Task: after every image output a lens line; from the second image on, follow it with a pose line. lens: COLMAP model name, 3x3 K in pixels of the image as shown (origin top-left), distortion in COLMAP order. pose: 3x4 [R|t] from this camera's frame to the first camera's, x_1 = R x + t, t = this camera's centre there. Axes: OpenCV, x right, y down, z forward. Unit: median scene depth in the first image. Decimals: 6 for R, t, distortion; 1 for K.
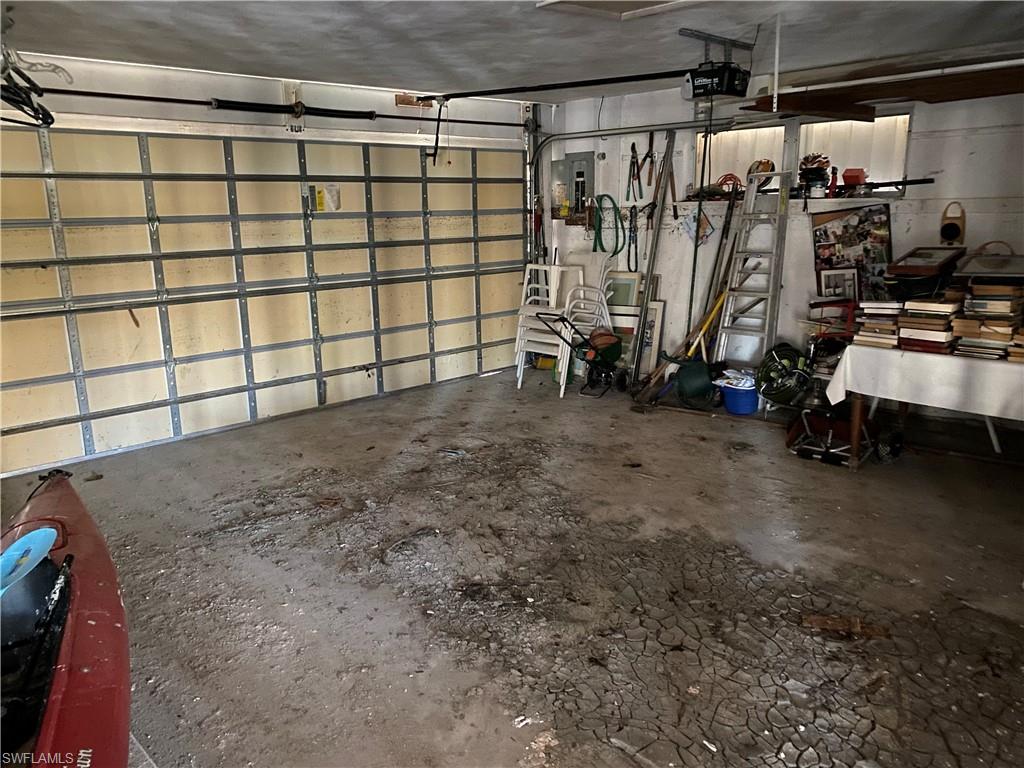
lens RADIAL K [[778.8, 0, 506.4], [0, 778.8, 386.1], [0, 0, 1]] dist [0.052945, -0.070788]
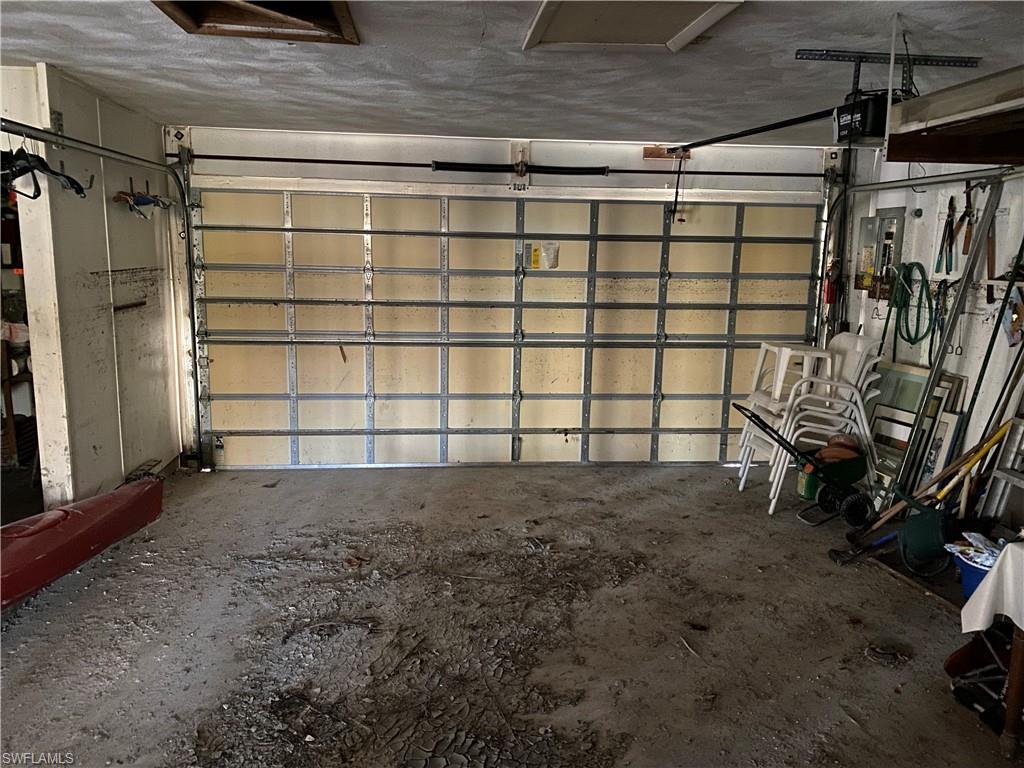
lens RADIAL K [[778.8, 0, 505.4], [0, 778.8, 380.4], [0, 0, 1]] dist [0.052945, -0.070788]
pose [[0.788069, 0.139212, -0.599640, 0.351481], [-0.172533, 0.985002, 0.001928, -0.081447], [0.590915, 0.101938, 0.800268, 0.209171]]
